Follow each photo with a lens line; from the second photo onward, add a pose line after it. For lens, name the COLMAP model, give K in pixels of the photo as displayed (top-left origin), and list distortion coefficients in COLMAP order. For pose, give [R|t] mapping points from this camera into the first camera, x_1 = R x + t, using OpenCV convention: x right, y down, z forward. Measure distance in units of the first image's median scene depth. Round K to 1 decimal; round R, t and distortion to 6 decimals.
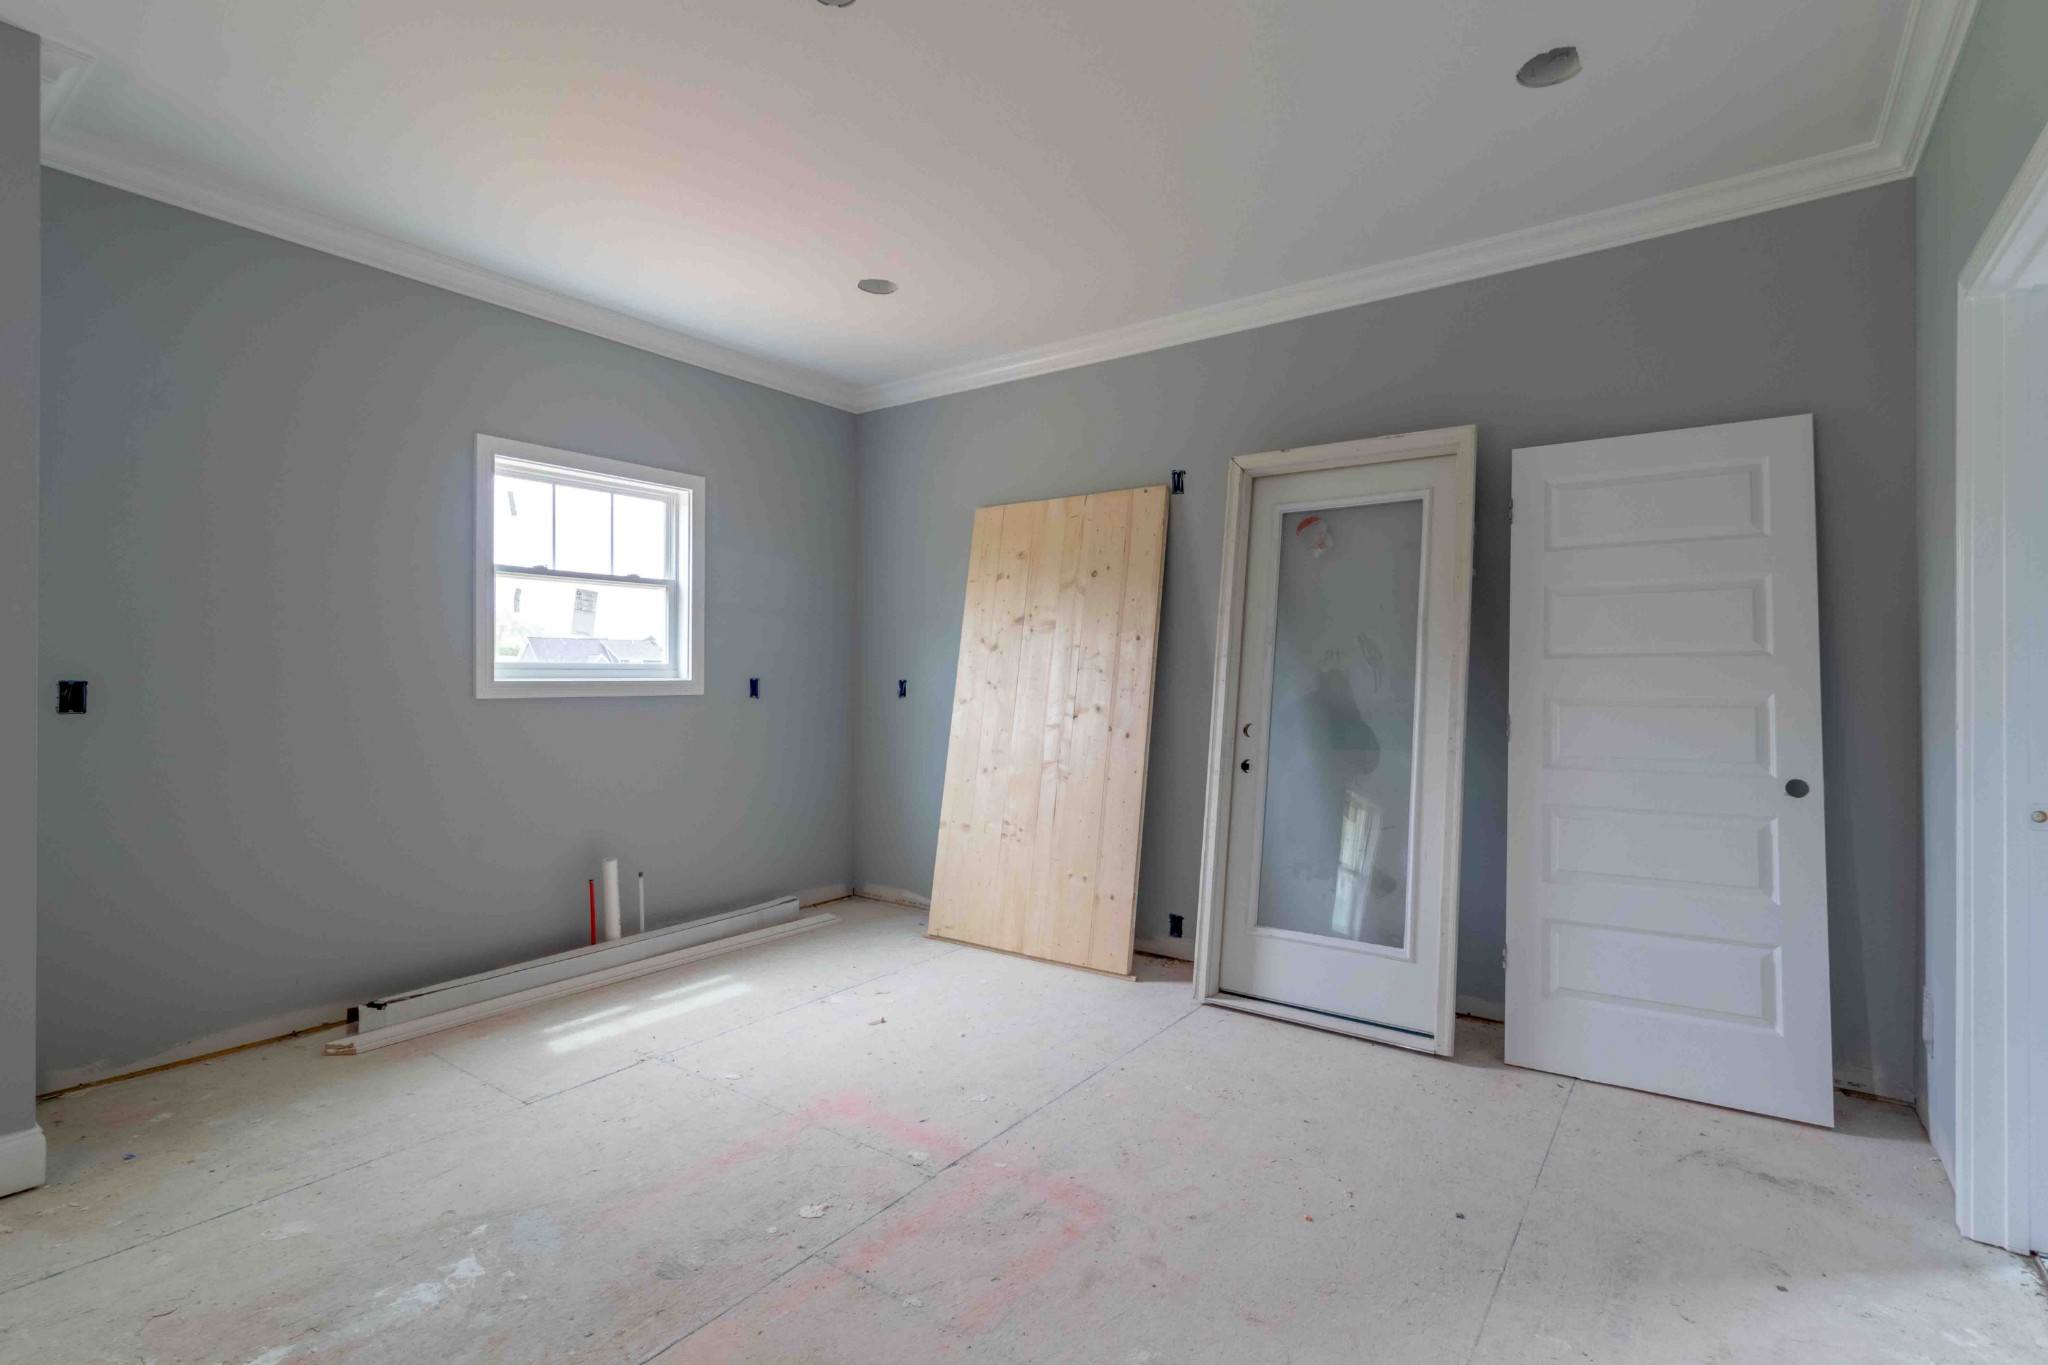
lens RADIAL K [[954.5, 0, 1050.4], [0, 954.5, 671.7], [0, 0, 1]] dist [0.000033, 0.000149]
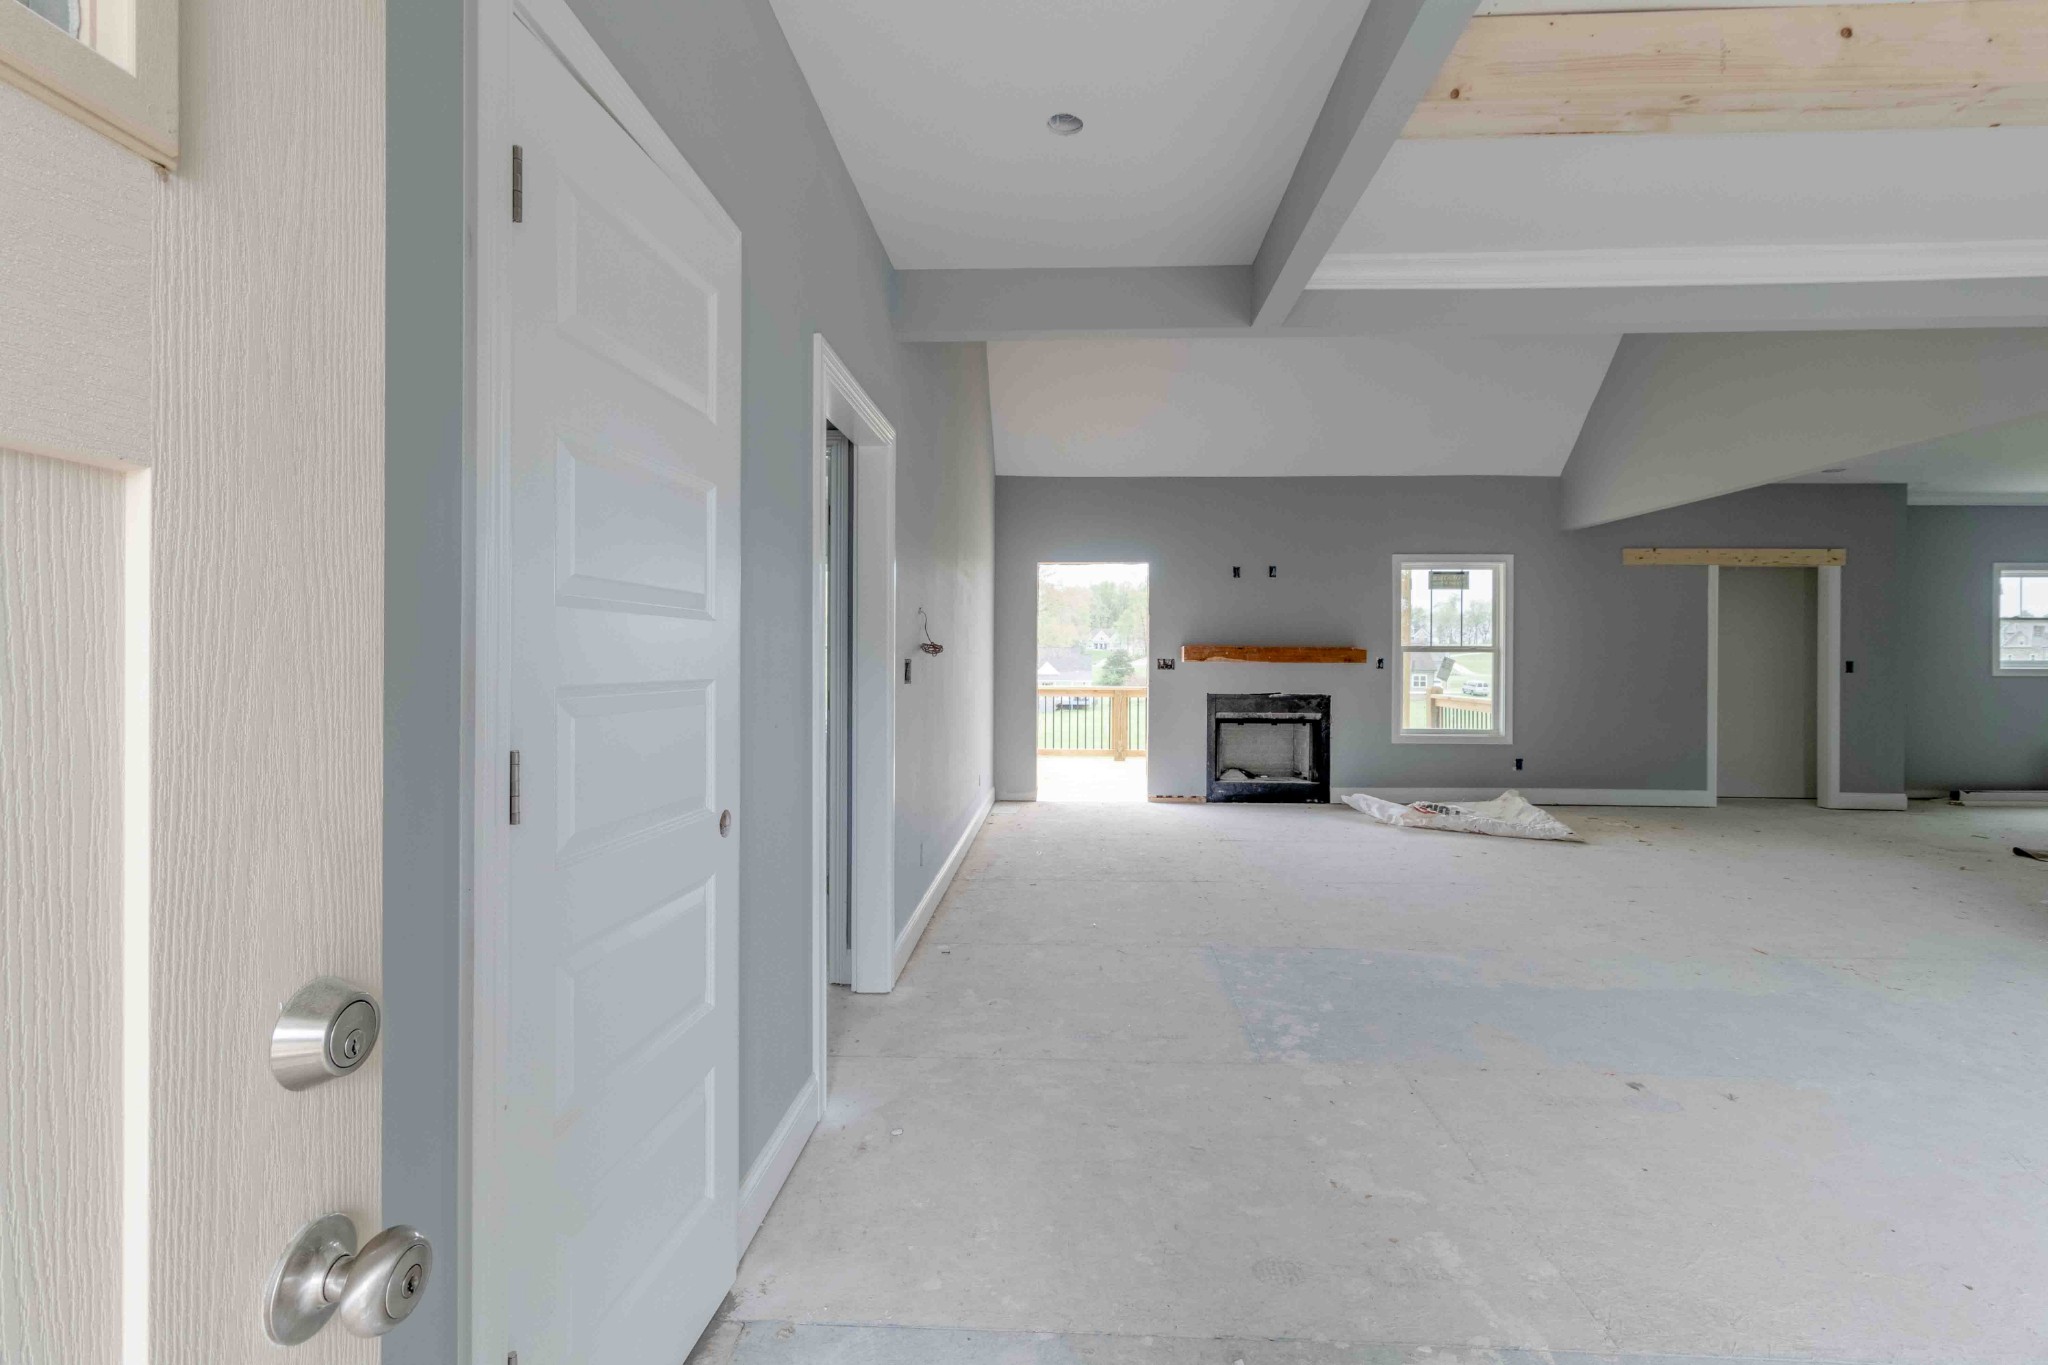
lens RADIAL K [[949.1, 0, 1033.5], [0, 949.1, 663.7], [0, 0, 1]] dist [0.000668, 0.000018]
pose [[0.542686, 0.005425, -0.839918, 0.070048], [-0.002508, 0.999985, 0.004838, -0.006192], [0.839932, -0.000519, 0.542691, -2.033728]]
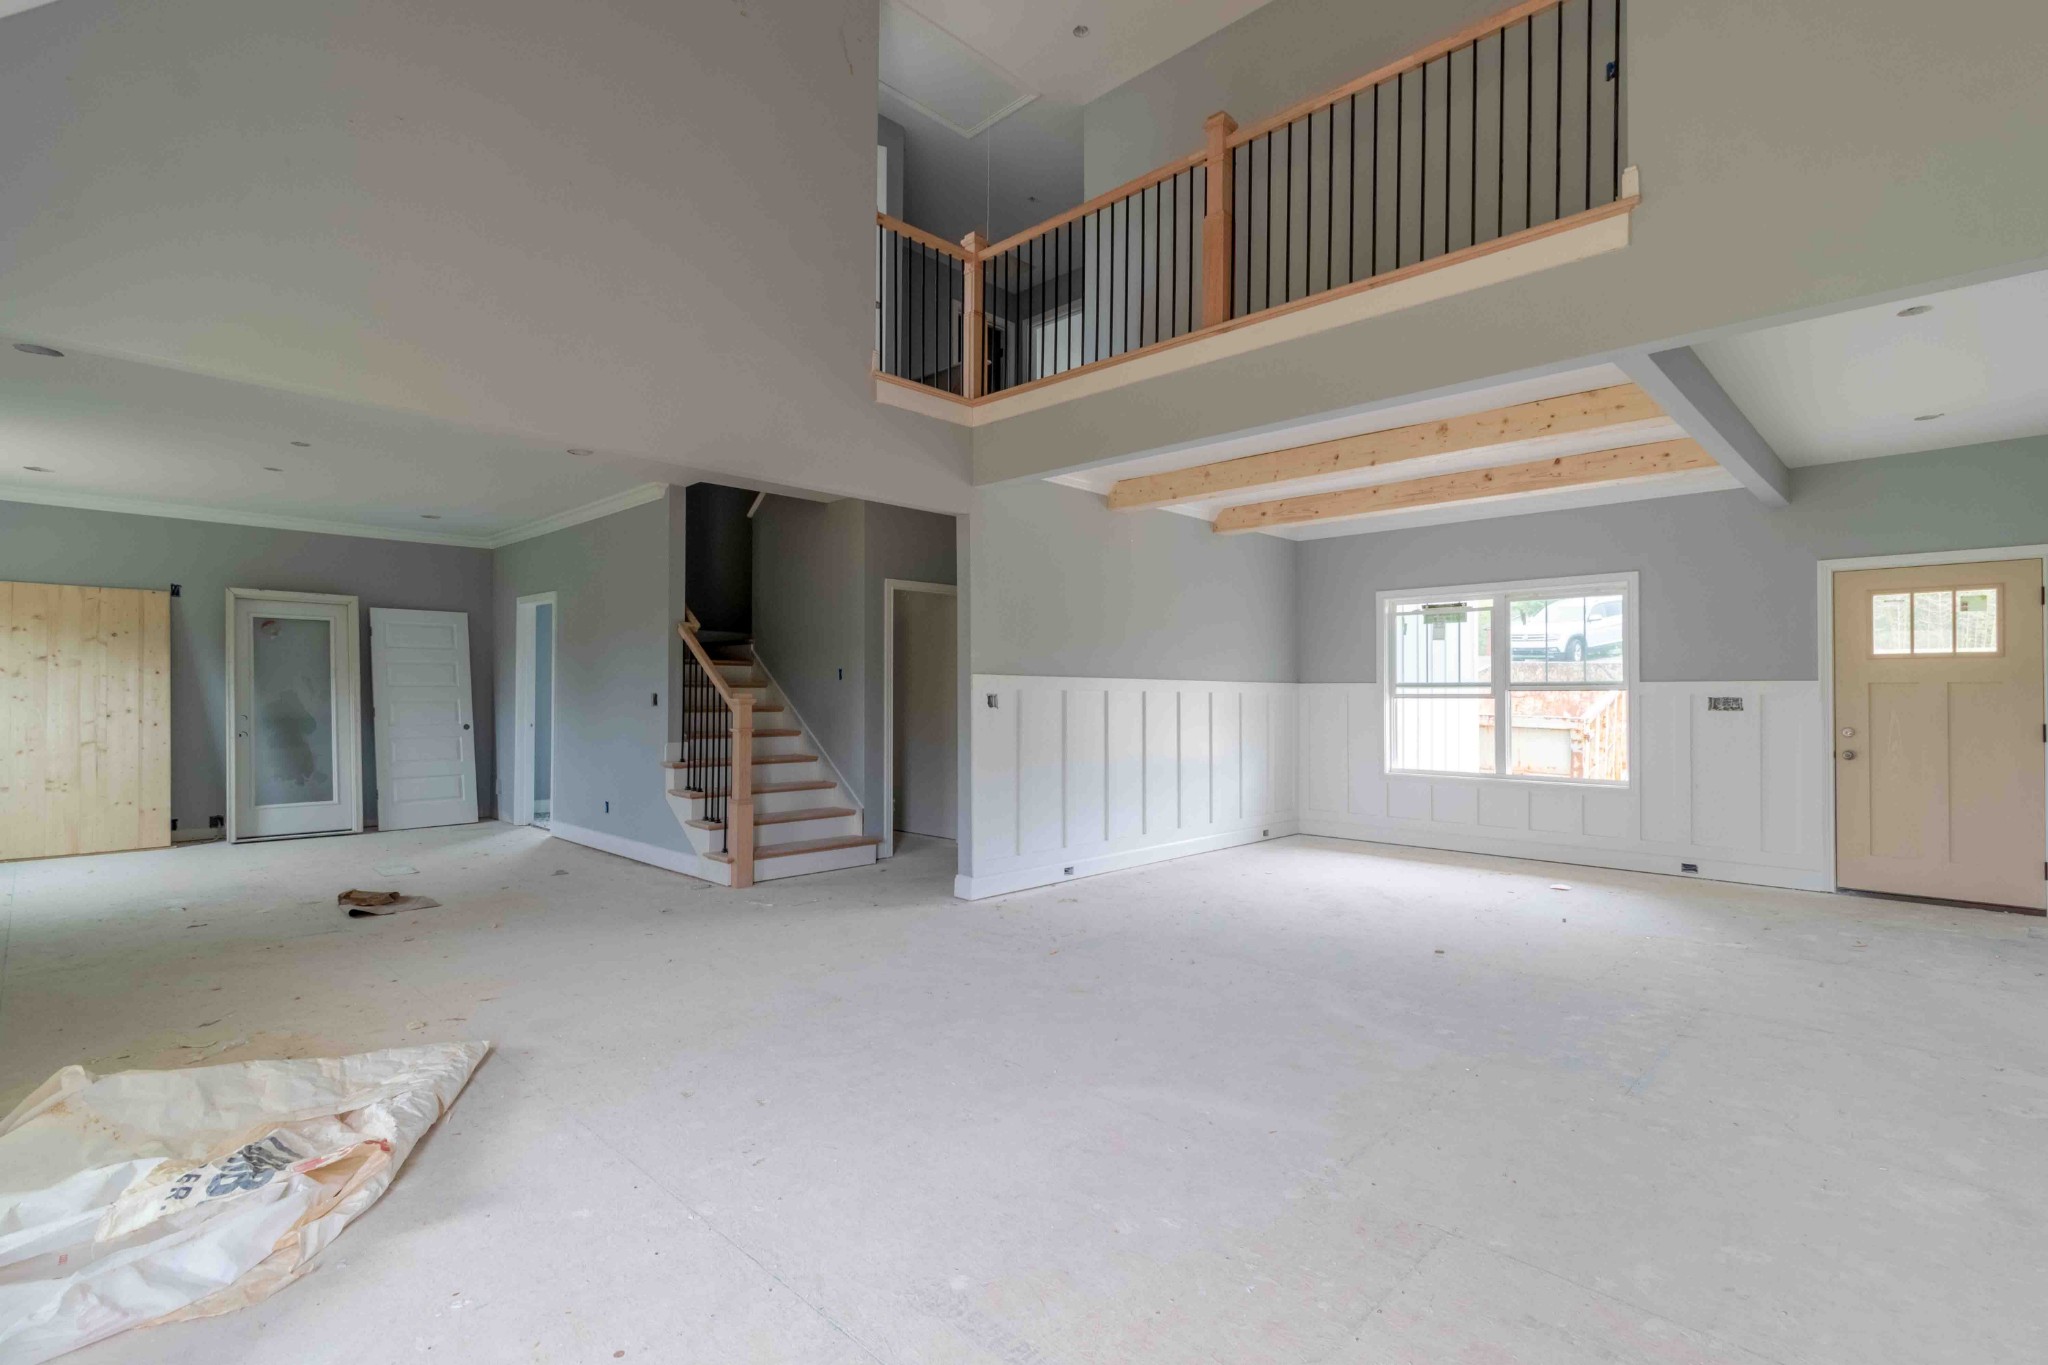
lens RADIAL K [[957.8, 0, 1019.8], [0, 957.8, 689.3], [0, 0, 1]] dist [-0.000845, -0.000195]
pose [[0.160612, 0.004669, 0.987007, -1.491229], [-0.006164, 0.999974, -0.003727, -0.005777], [-0.986998, -0.005486, 0.160637, -0.974436]]
